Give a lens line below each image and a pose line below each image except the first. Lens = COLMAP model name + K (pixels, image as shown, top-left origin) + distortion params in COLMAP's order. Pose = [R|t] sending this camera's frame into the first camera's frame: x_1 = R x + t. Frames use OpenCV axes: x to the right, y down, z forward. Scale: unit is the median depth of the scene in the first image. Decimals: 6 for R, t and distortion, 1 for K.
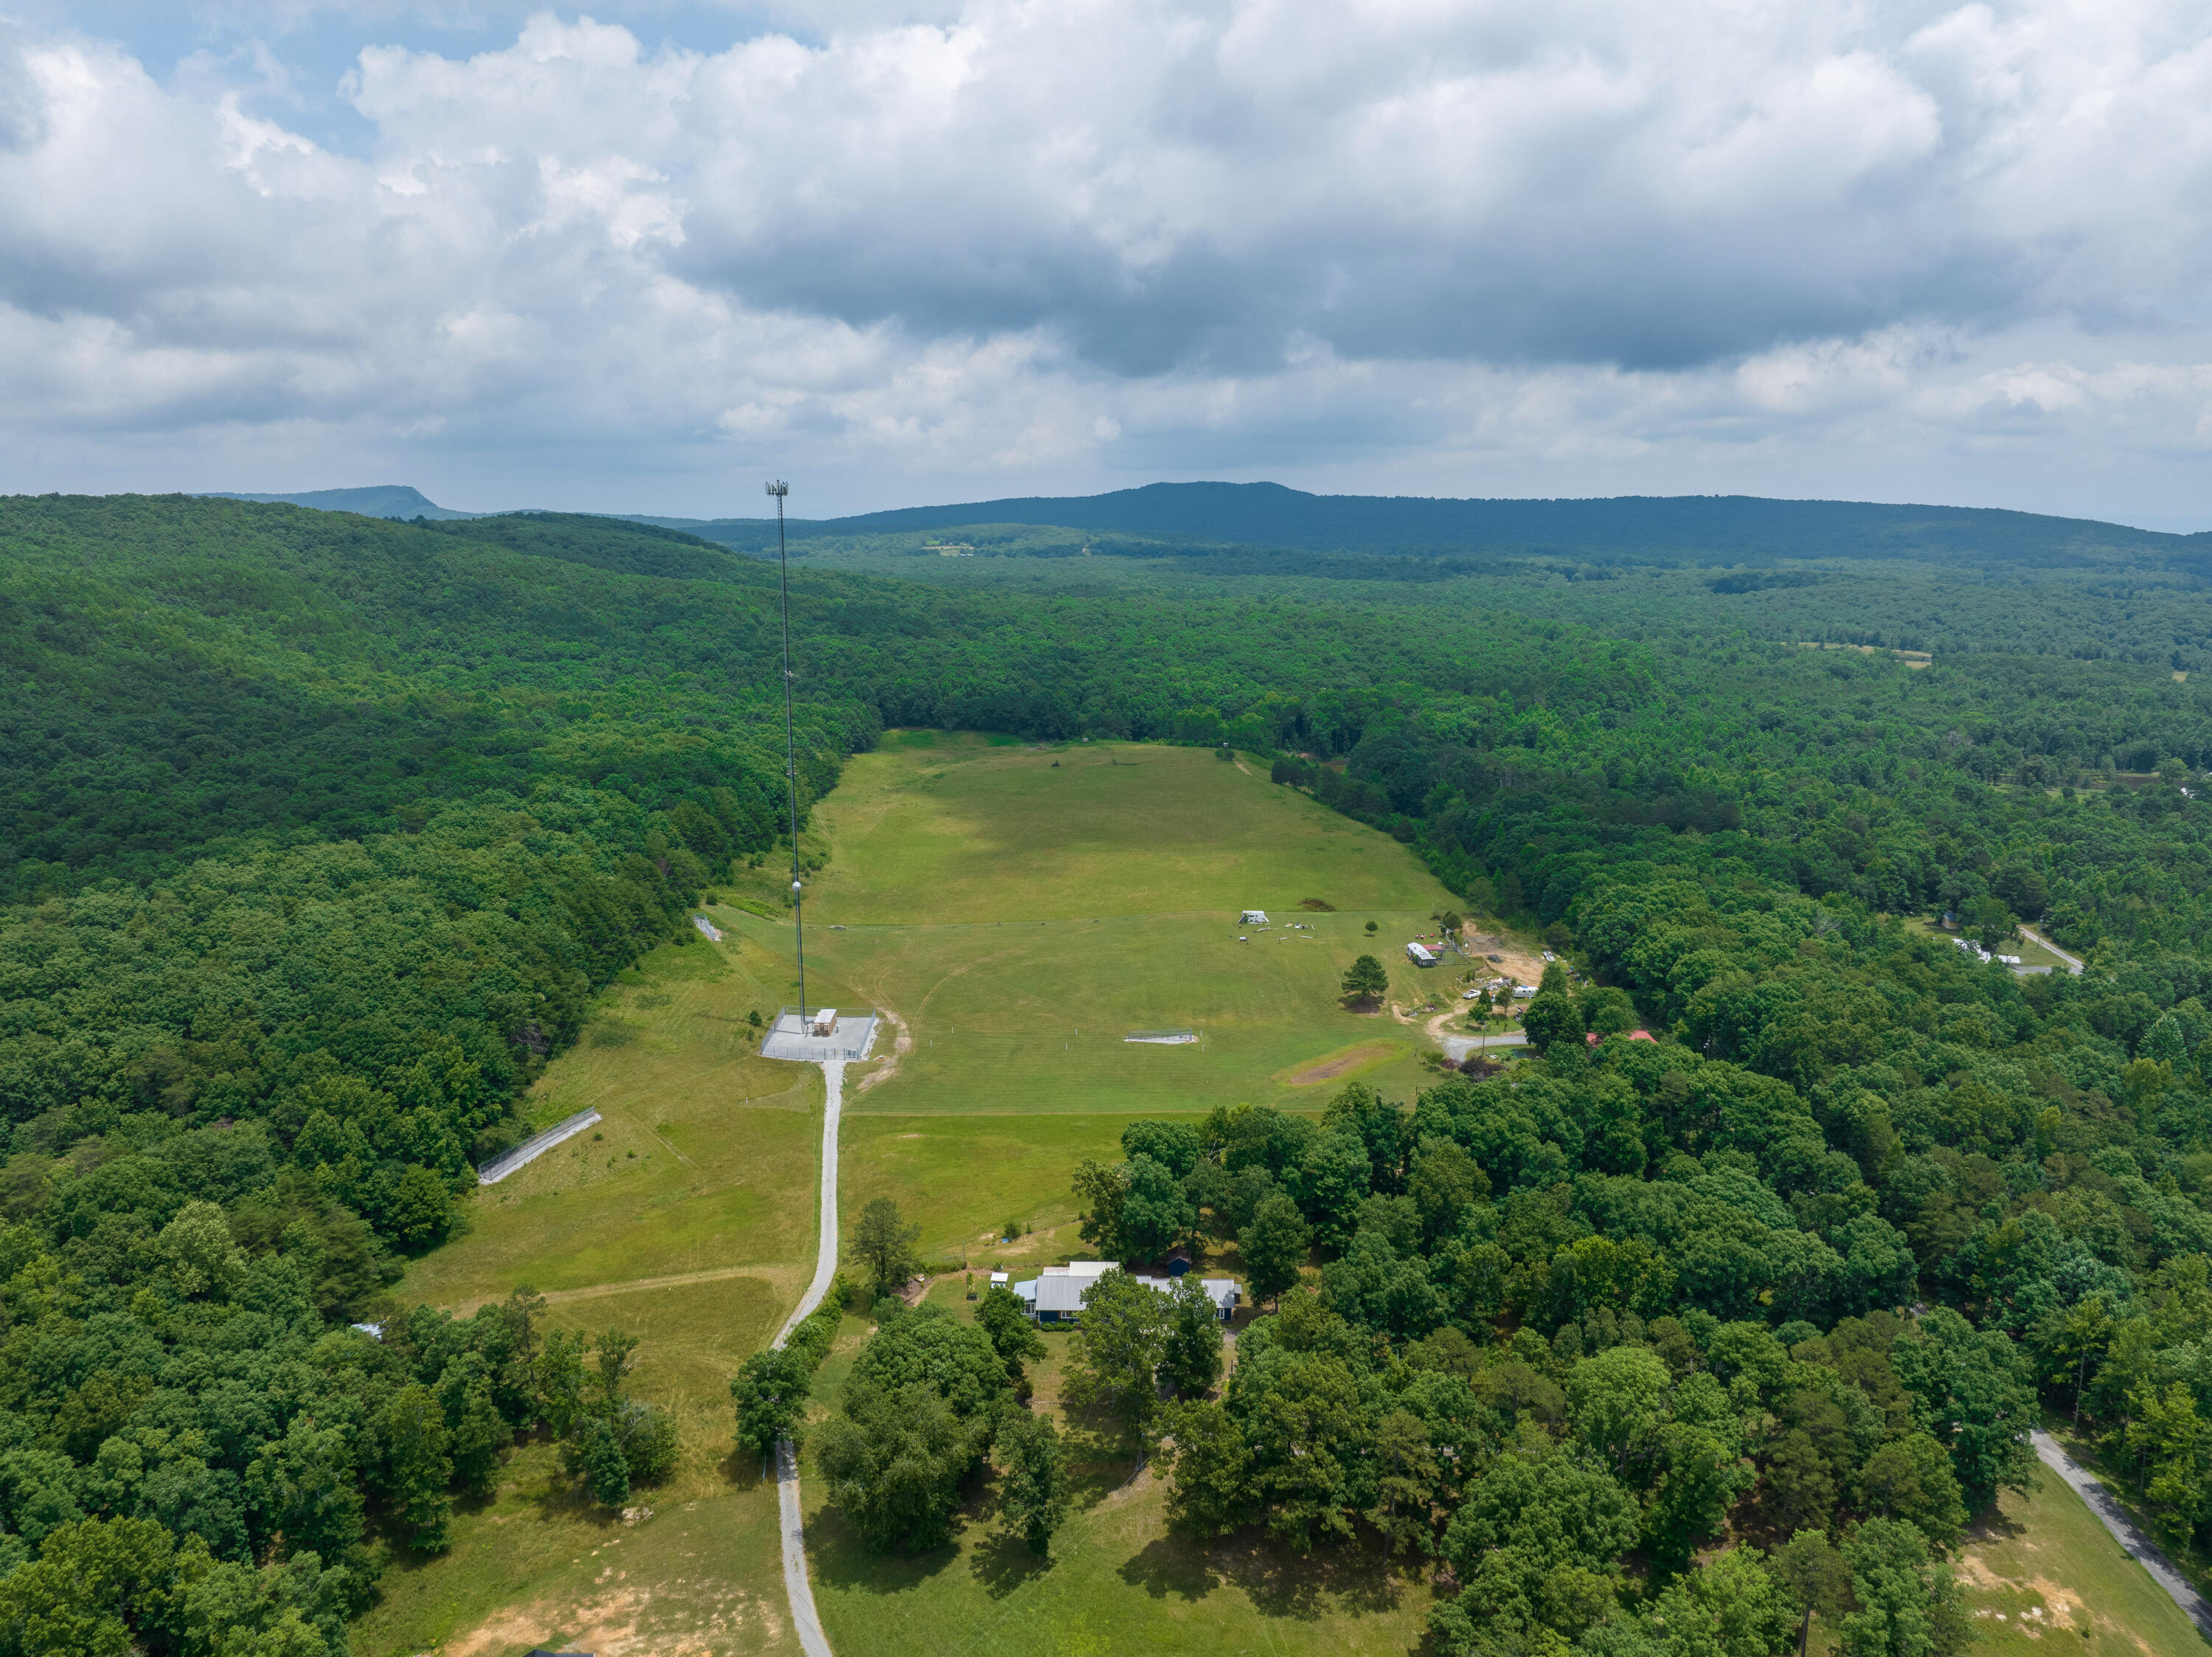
lens RADIAL K [[1665.7, 0, 1106.0], [0, 1665.7, 828.5], [0, 0, 1]] dist [-0.057397, -0.000465]
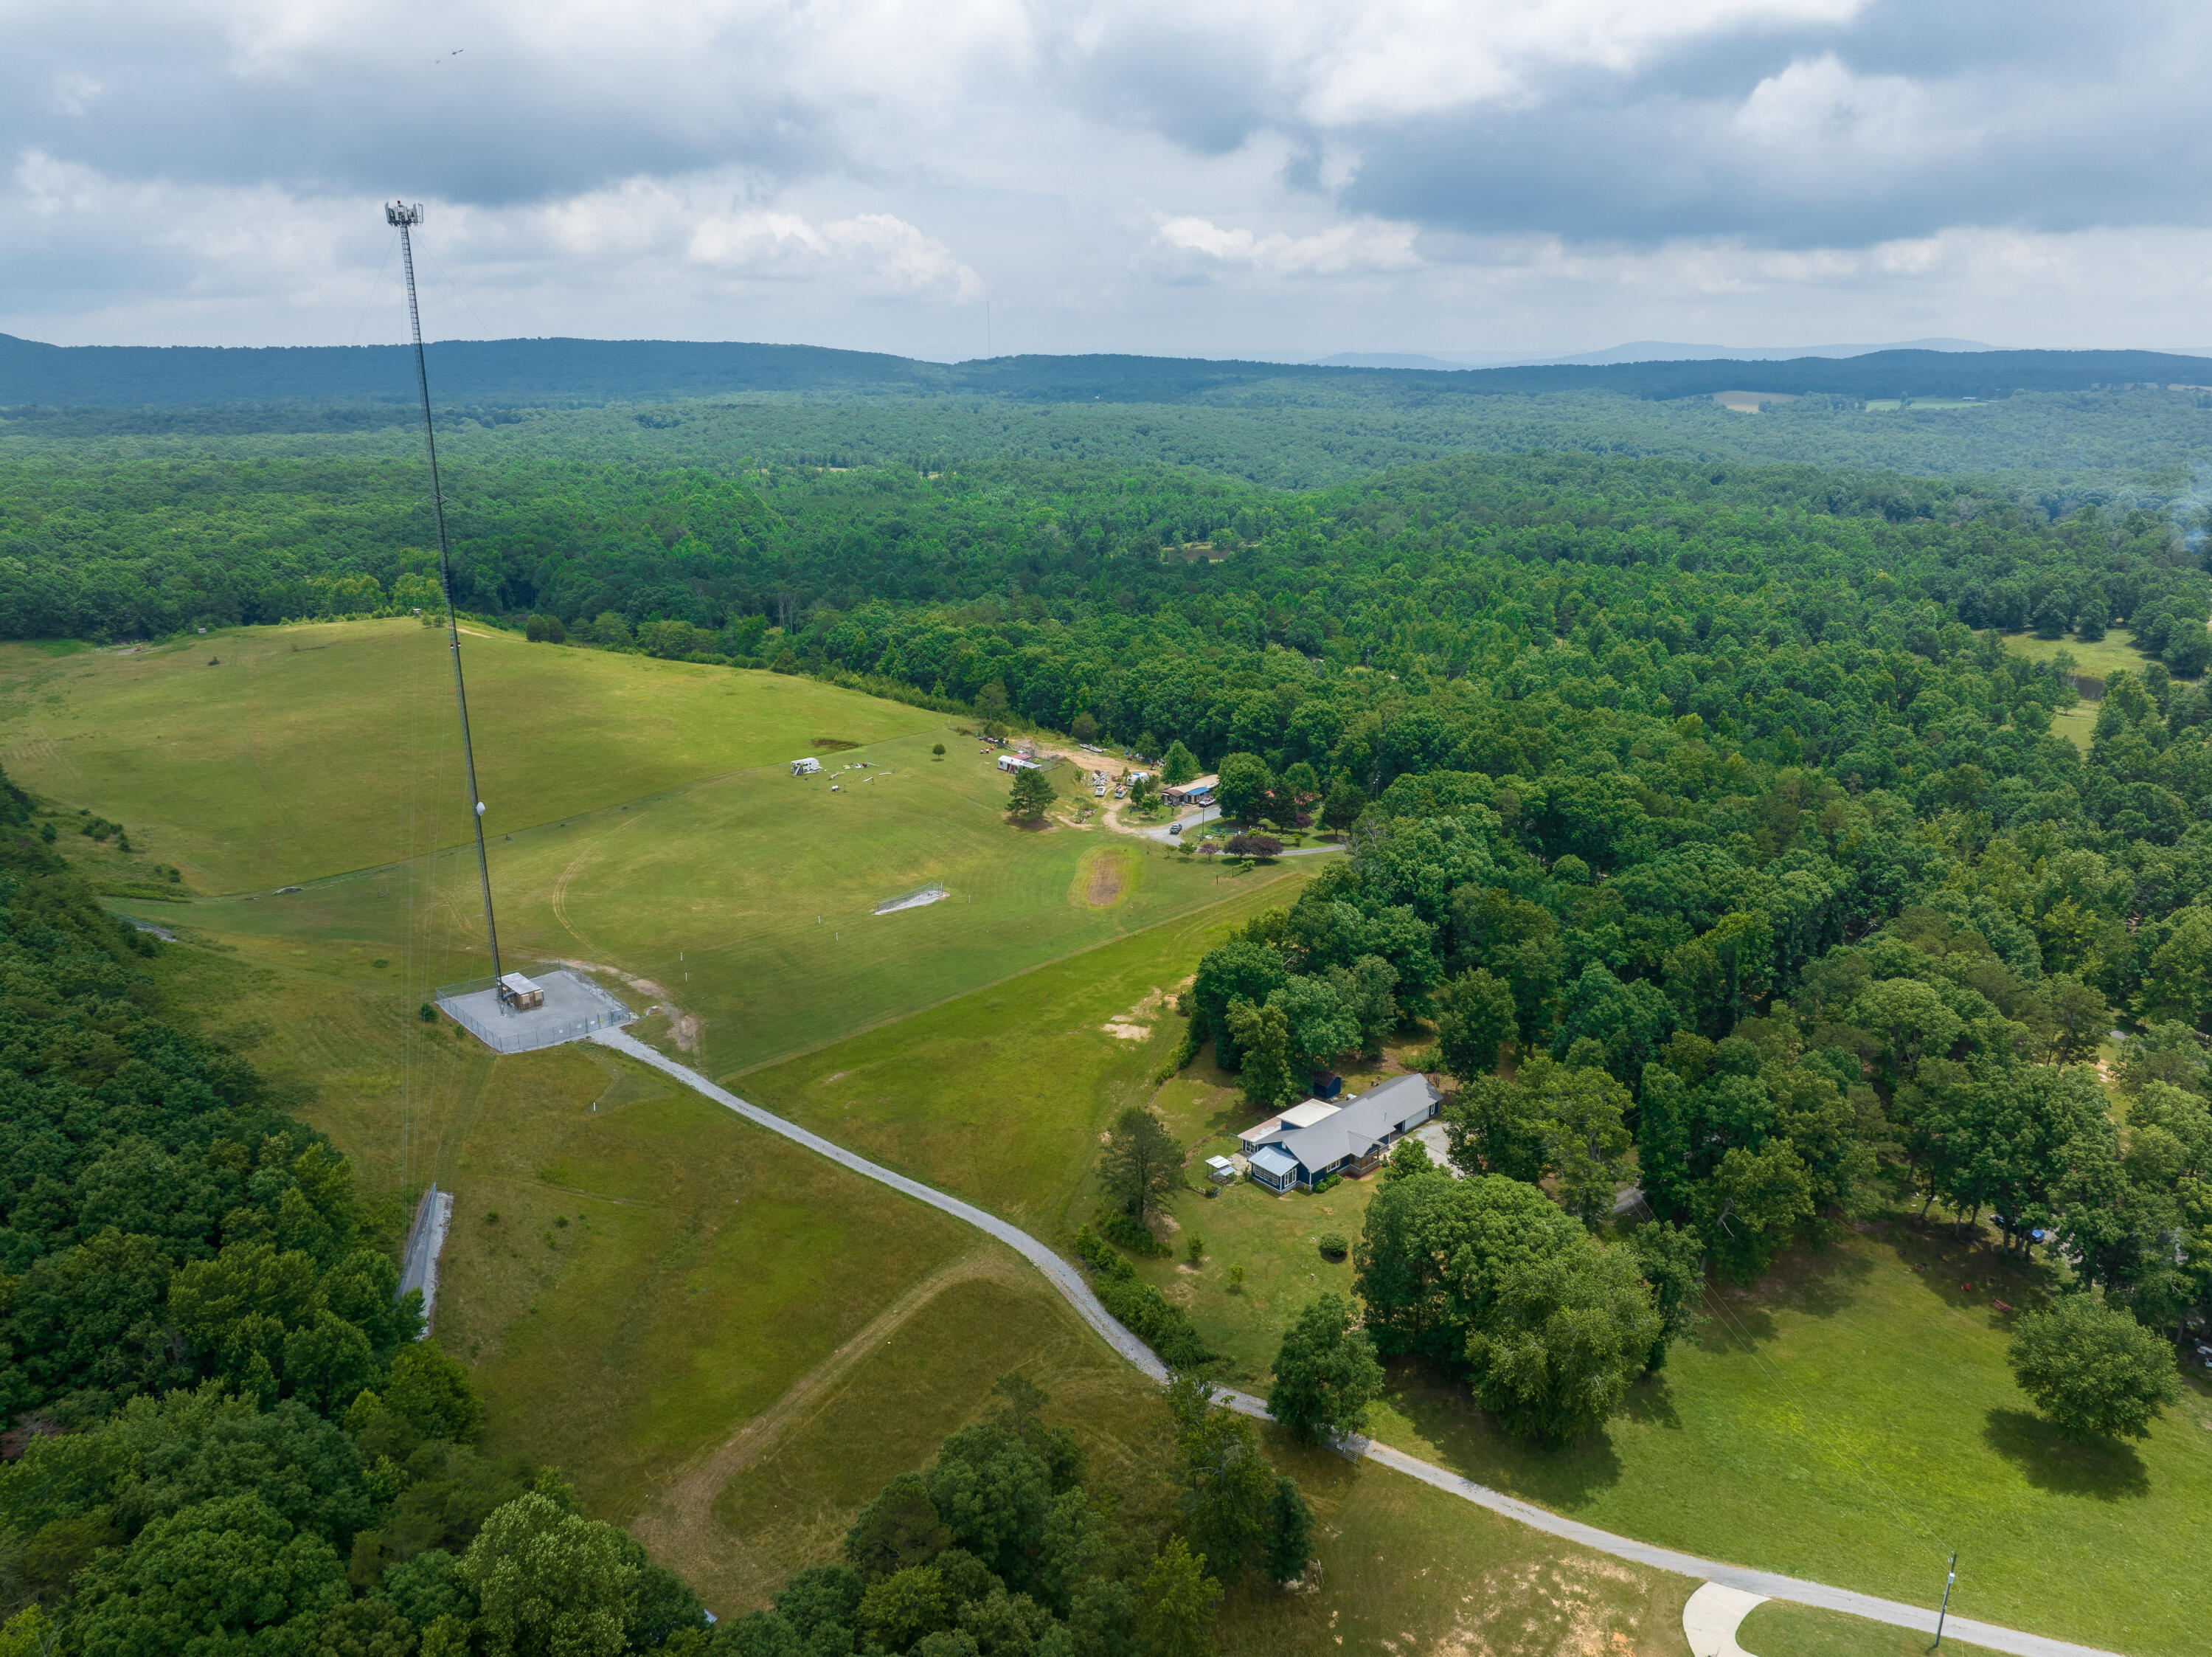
lens RADIAL K [[1567.4, 0, 1106.0], [0, 1567.4, 828.5], [0, 0, 1]] dist [-0.041358, 0.006743]
pose [[0.714087, -0.207987, 0.668447, -0.211143], [0.140388, 0.977995, 0.154329, -0.012918], [-0.685836, -0.016362, 0.727572, 0.150013]]
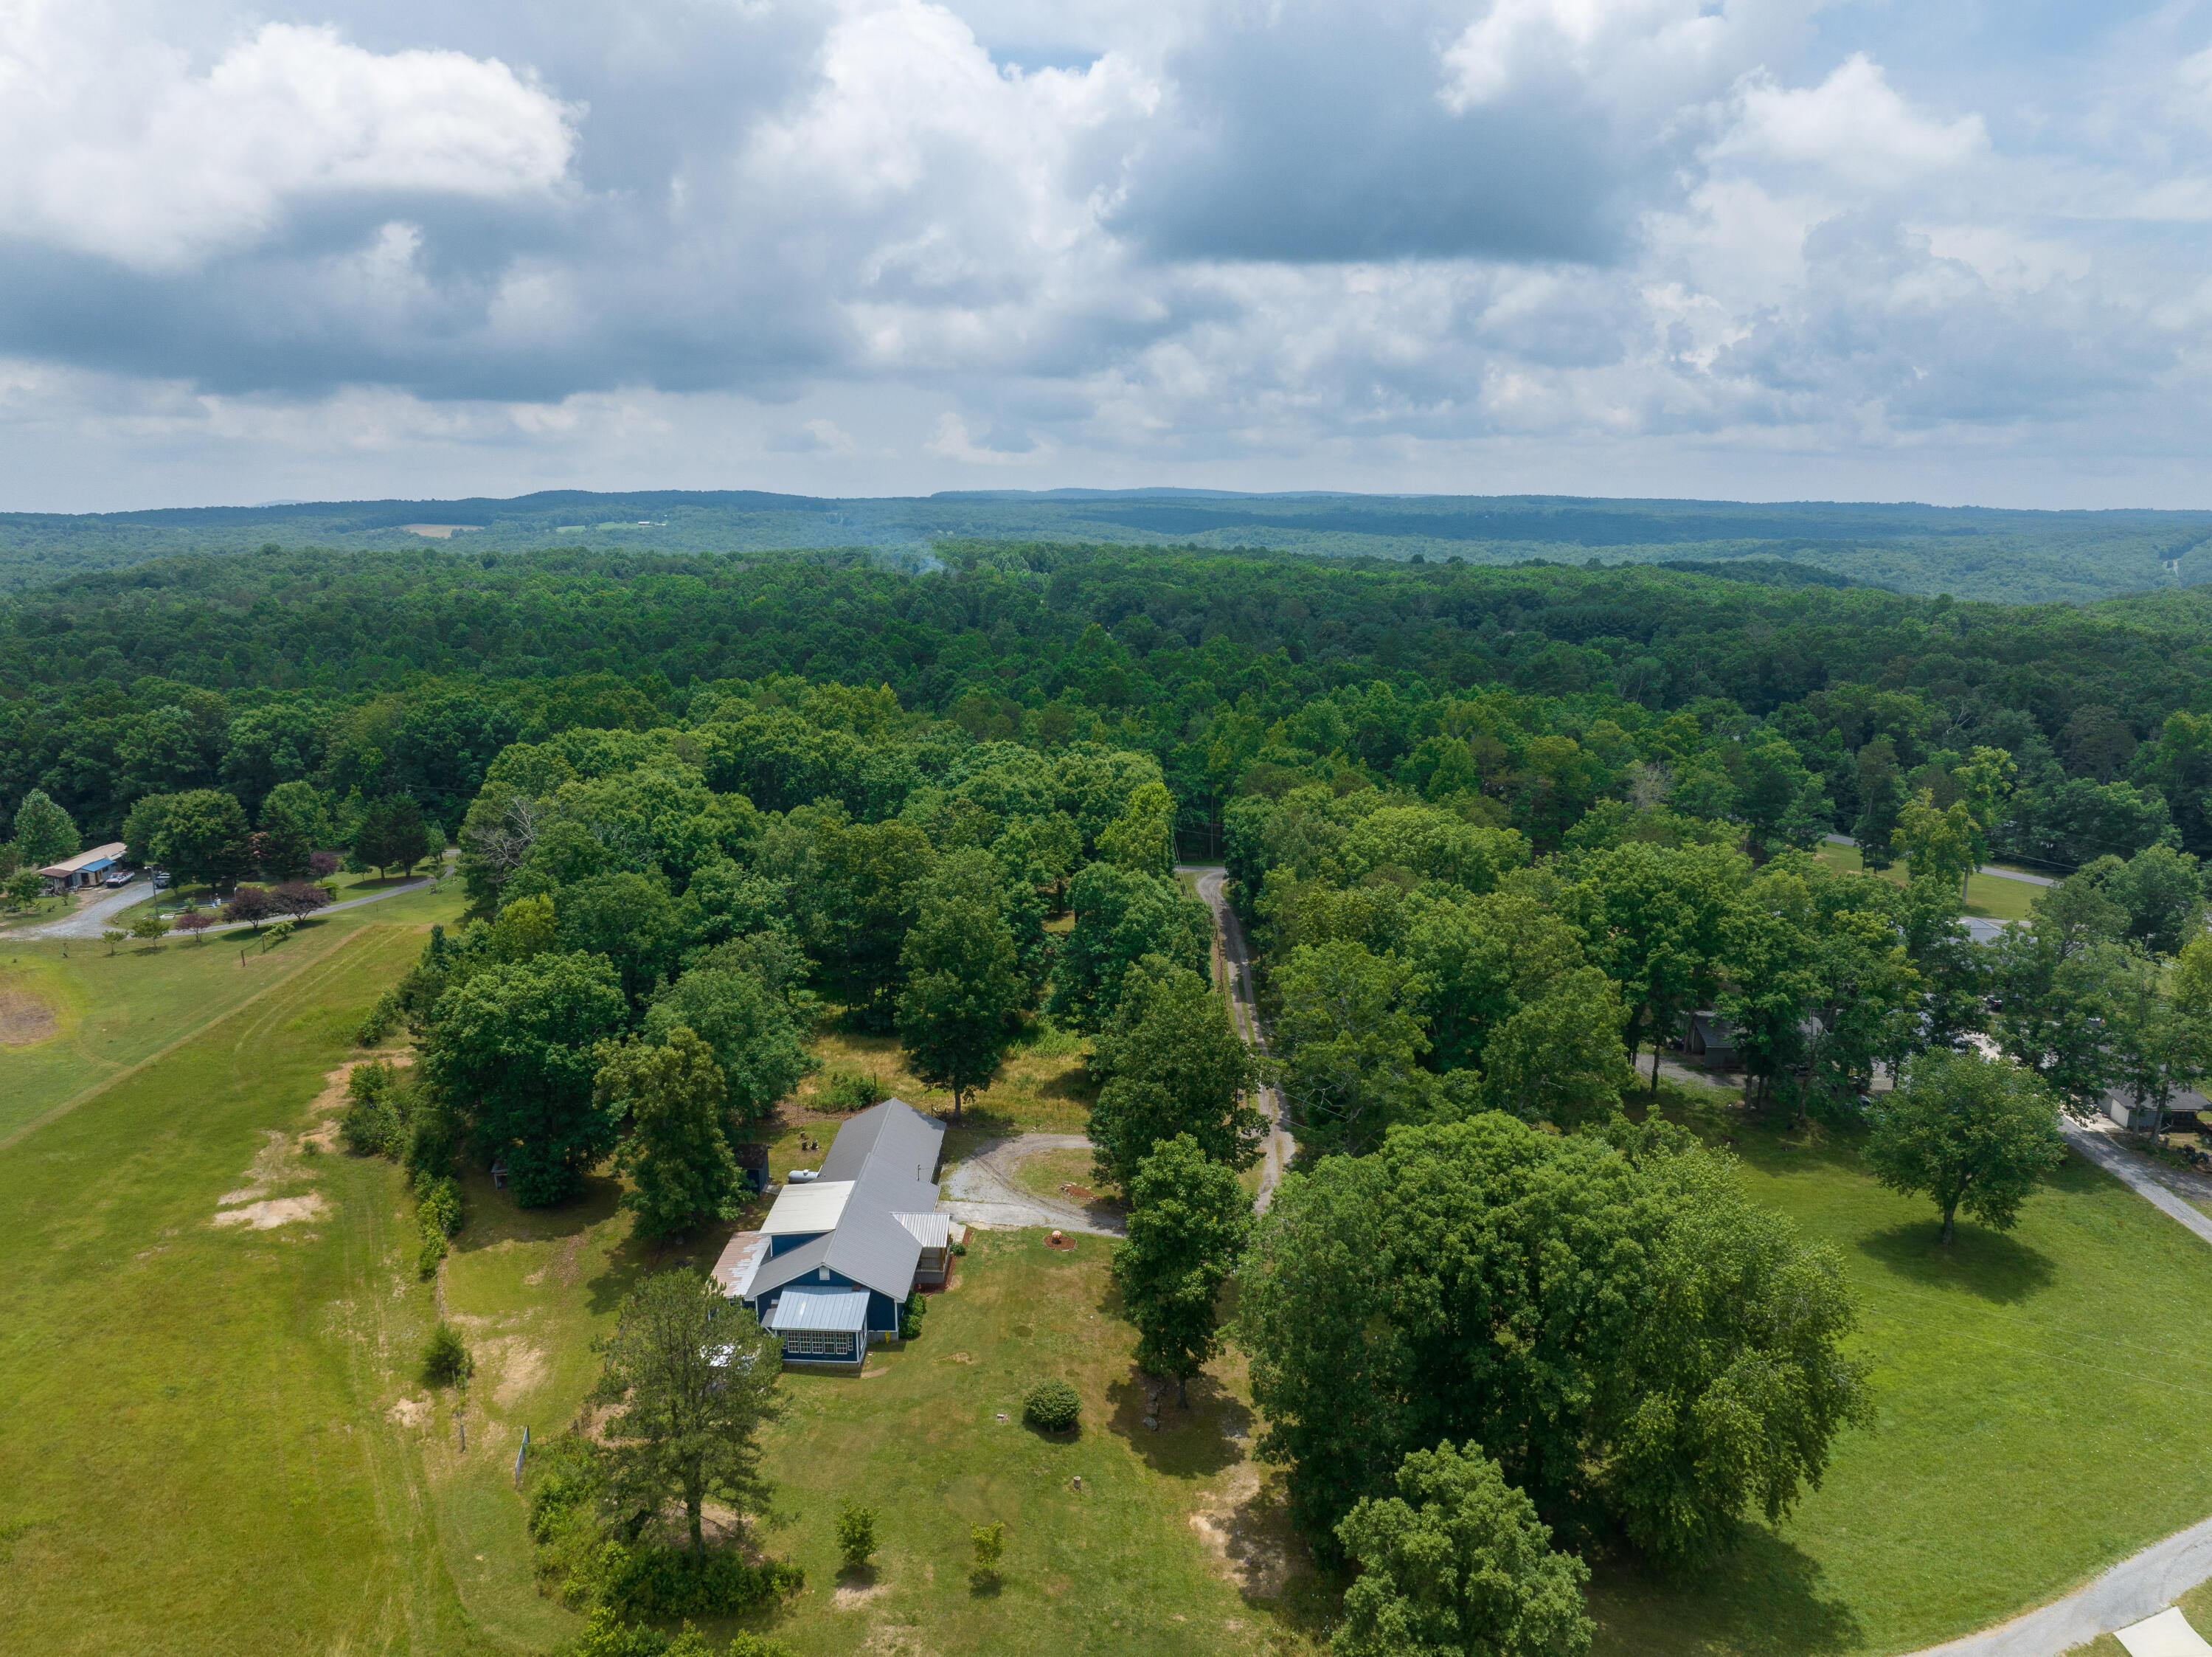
lens RADIAL K [[1567.4, 0, 1106.0], [0, 1567.4, 828.5], [0, 0, 1]] dist [-0.041358, 0.006743]
pose [[-0.008186, -0.202089, 0.979333, -0.141244], [0.200024, 0.959242, 0.199615, 0.029481], [-0.979757, 0.197524, 0.032571, 0.293579]]
